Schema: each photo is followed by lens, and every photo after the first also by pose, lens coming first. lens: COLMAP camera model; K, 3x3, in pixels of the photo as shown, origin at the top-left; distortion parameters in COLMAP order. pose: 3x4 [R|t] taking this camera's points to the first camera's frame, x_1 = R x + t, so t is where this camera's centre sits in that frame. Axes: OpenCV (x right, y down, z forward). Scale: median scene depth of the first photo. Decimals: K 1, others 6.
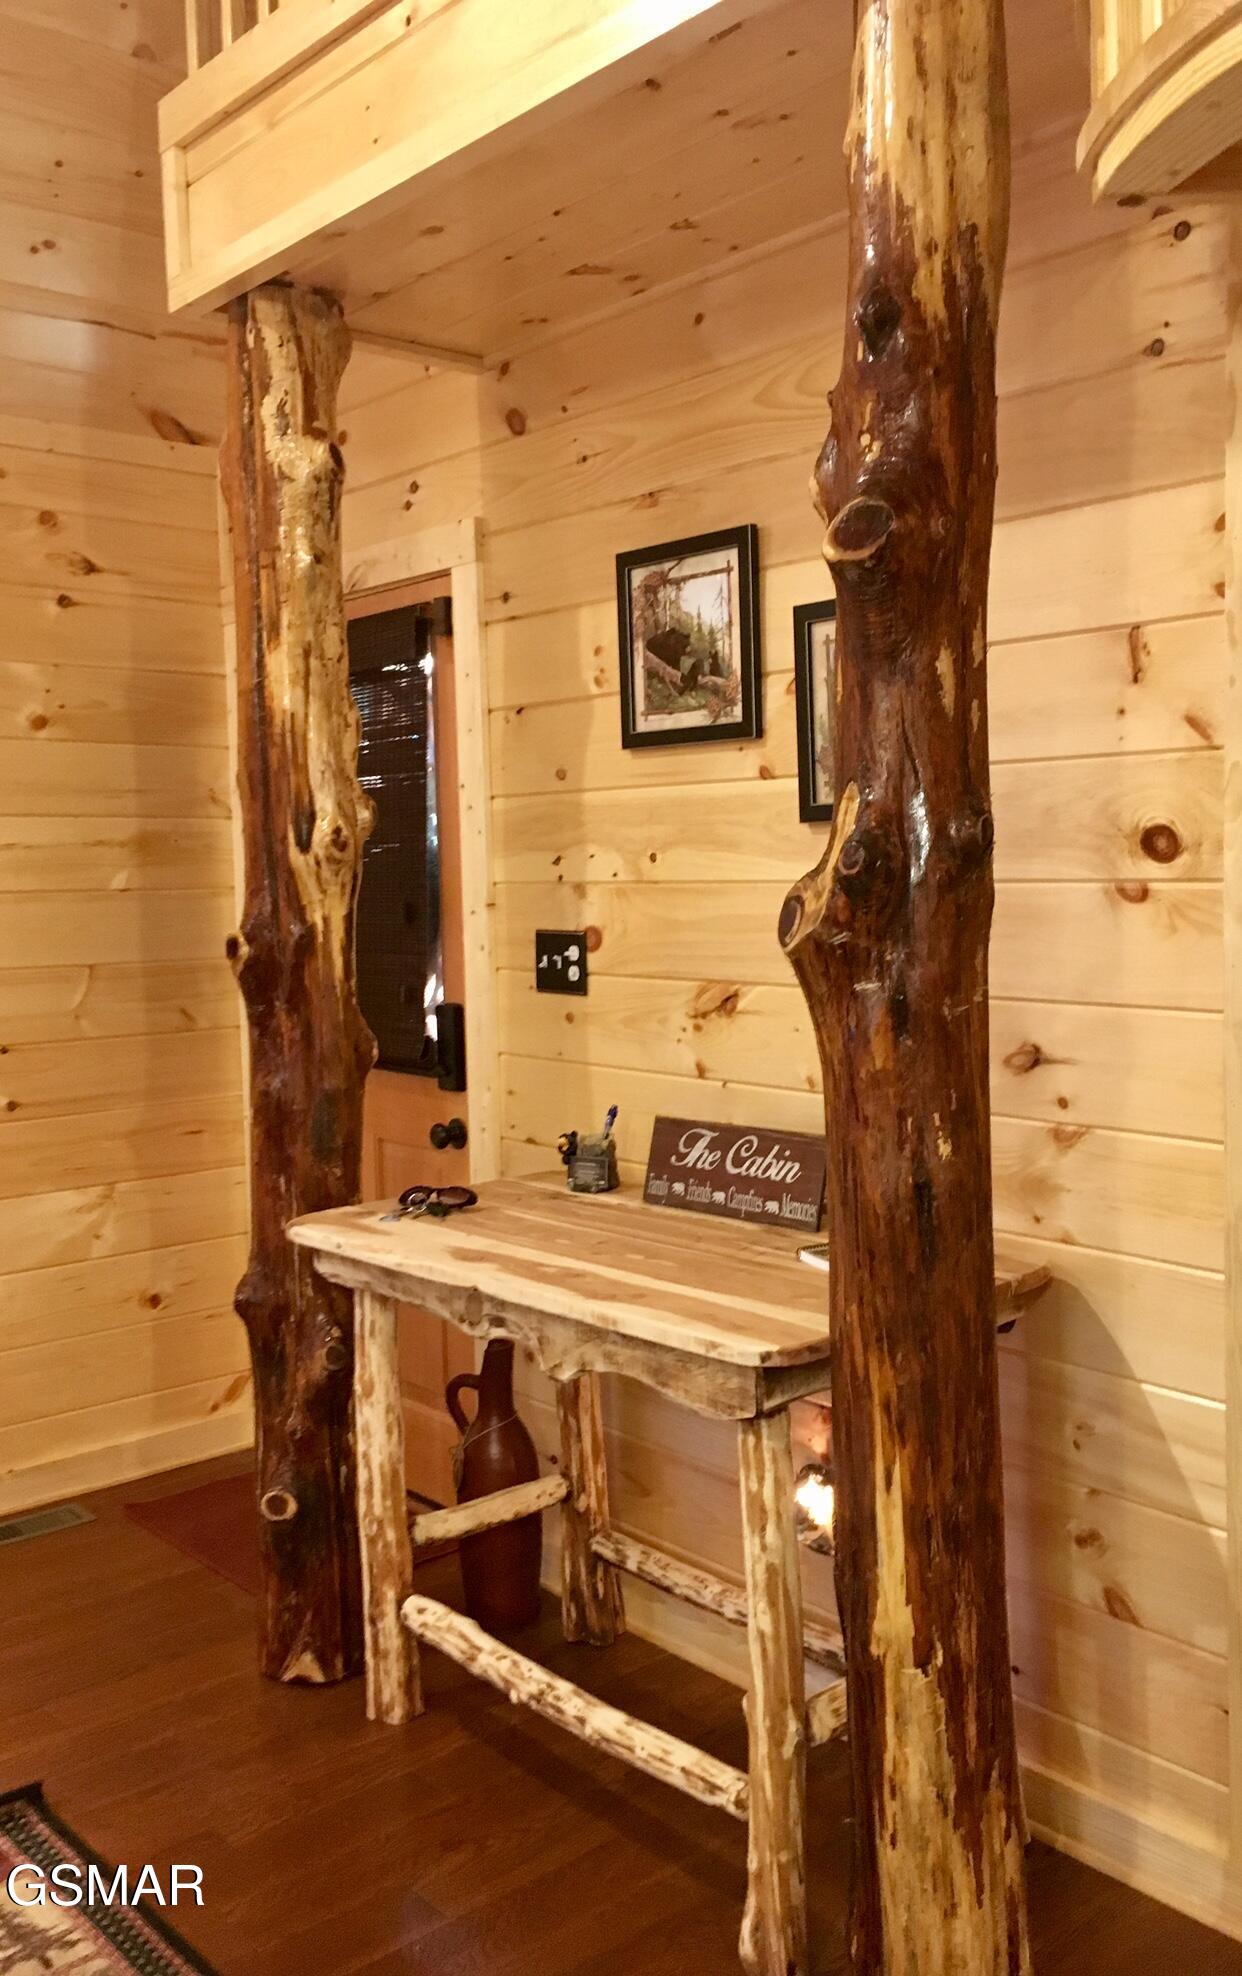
lens RADIAL K [[1696.3, 0, 621.0], [0, 1696.3, 988.0], [0, 0, 1]] dist [0.008666, 0.005312]
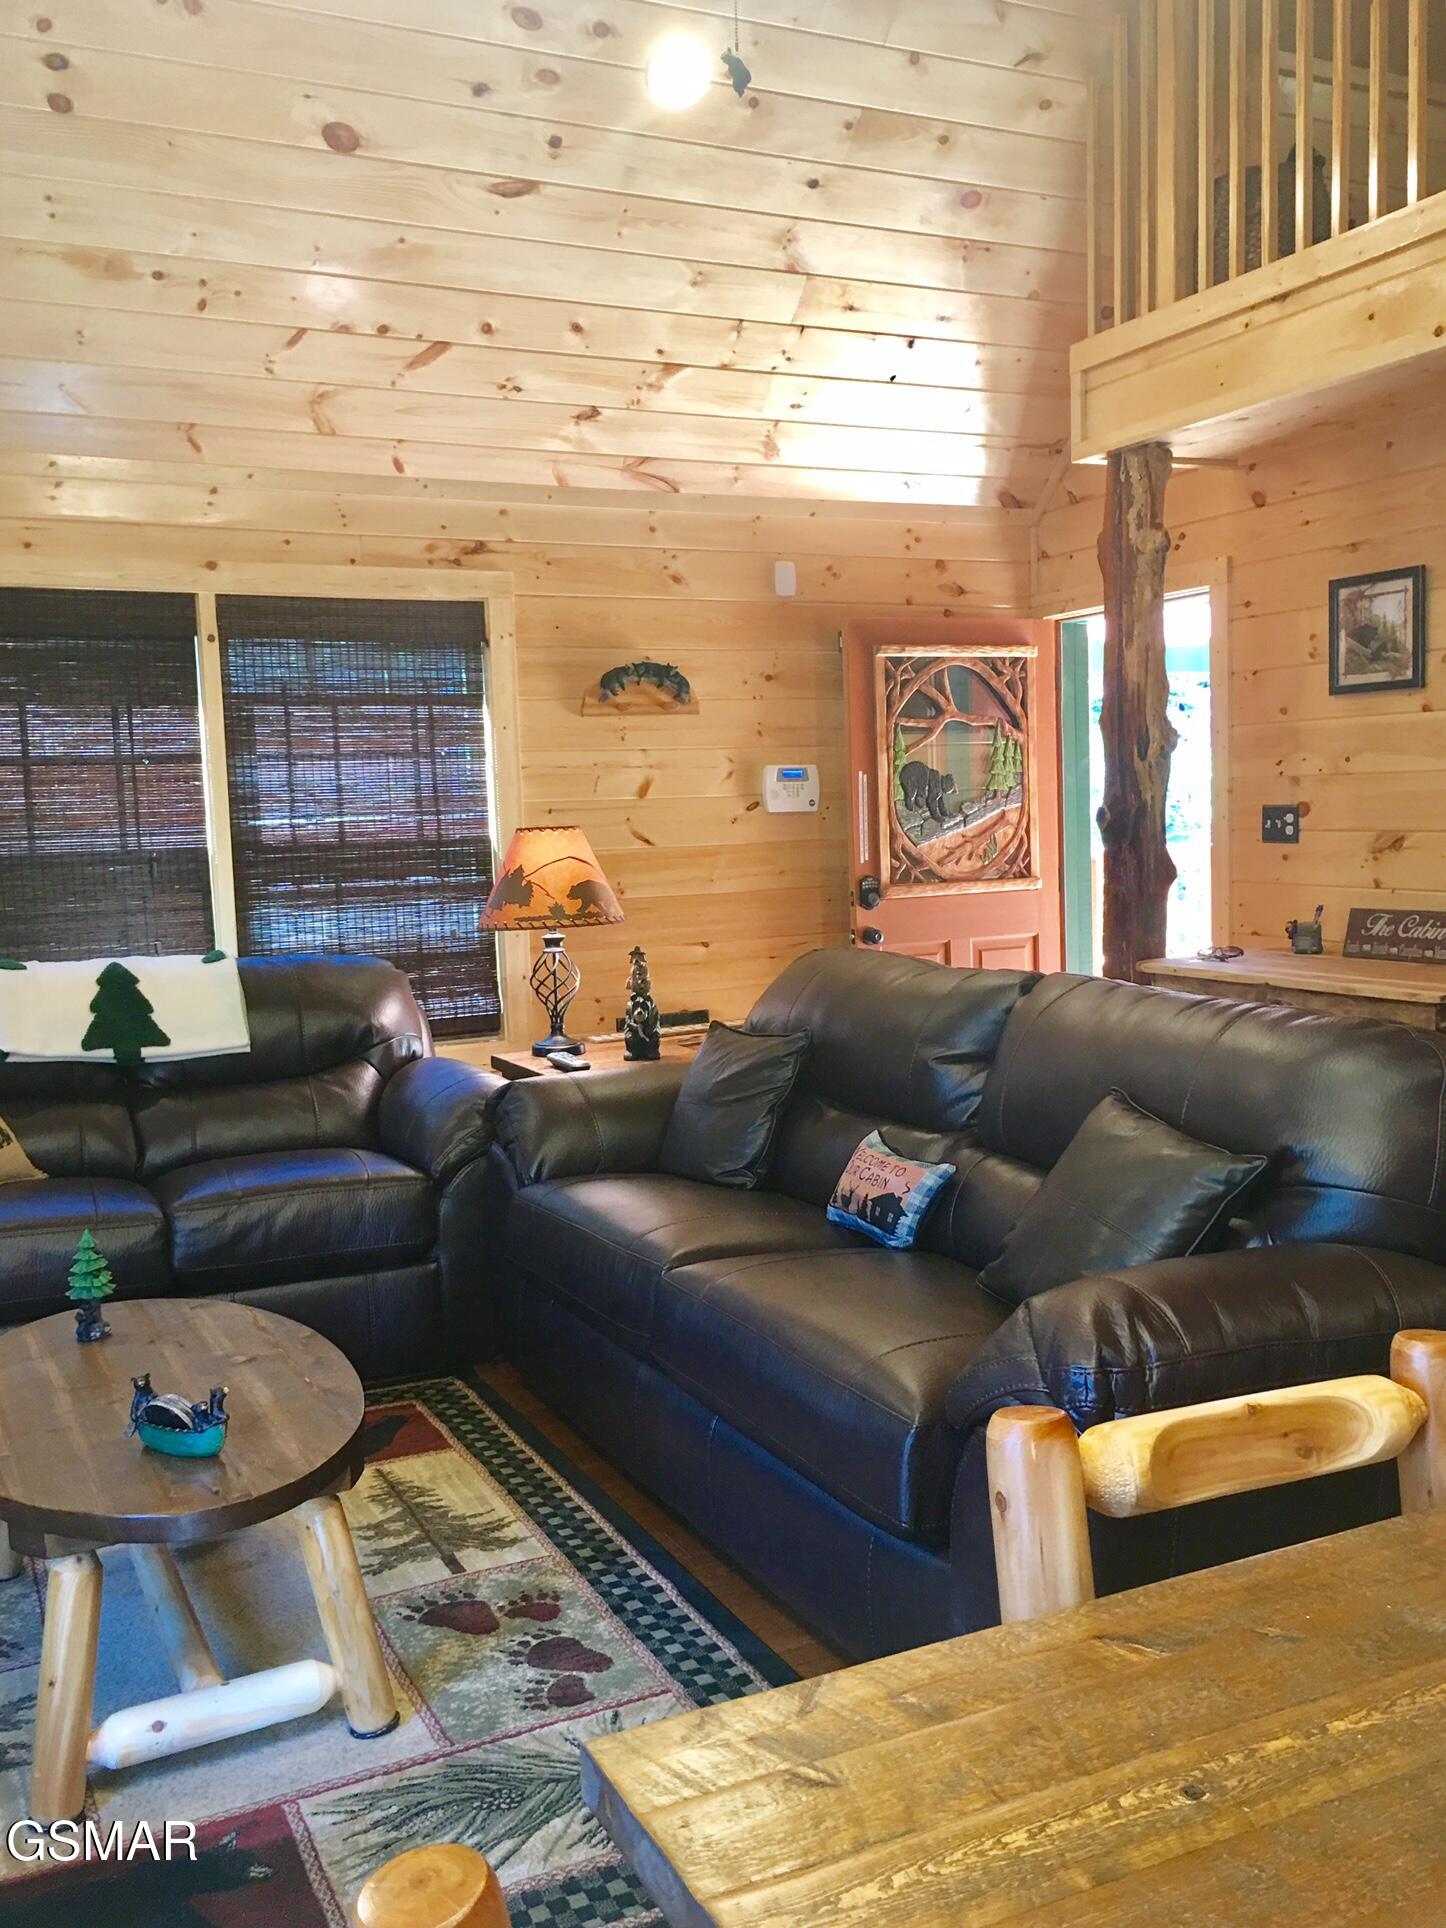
lens RADIAL K [[1674.4, 0, 689.6], [0, 1674.4, 958.9], [0, 0, 1]] dist [0.054817, -0.006582]
pose [[0.966068, 0.011358, -0.258039, -0.186794], [-0.003509, 0.999518, 0.030858, 0.076305], [0.258266, -0.028905, 0.965641, -0.845339]]
